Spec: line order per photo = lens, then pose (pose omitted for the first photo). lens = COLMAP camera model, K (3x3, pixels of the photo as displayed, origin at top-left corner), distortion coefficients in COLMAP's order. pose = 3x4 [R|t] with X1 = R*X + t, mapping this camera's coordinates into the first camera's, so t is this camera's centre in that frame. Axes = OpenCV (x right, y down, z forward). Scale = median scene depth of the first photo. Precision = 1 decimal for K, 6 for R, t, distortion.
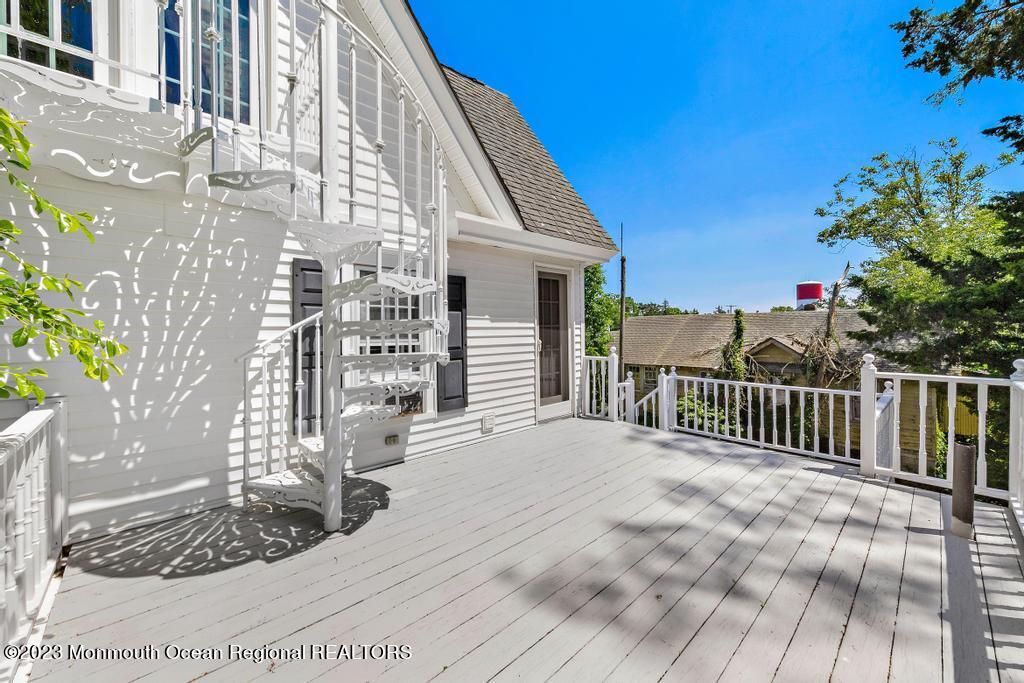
lens RADIAL K [[398.5, 0, 512.1], [0, 398.5, 333.9], [0, 0, 1]] dist [0.000940, 0.000147]
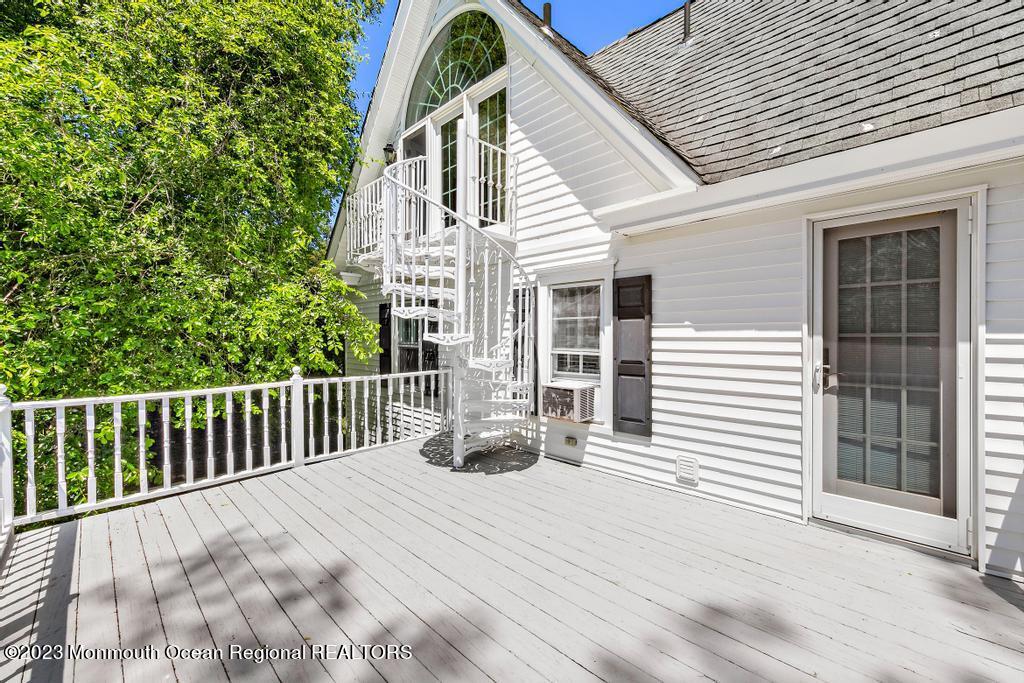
lens RADIAL K [[424.4, 0, 512.0], [0, 424.4, 341.5], [0, 0, 1]] dist [0.001754, 0.000096]
pose [[0.025830, 0.020795, -0.999450, 0.732262], [-0.009794, 0.999741, 0.020548, -0.023547], [0.999618, 0.009258, 0.026027, 0.699641]]
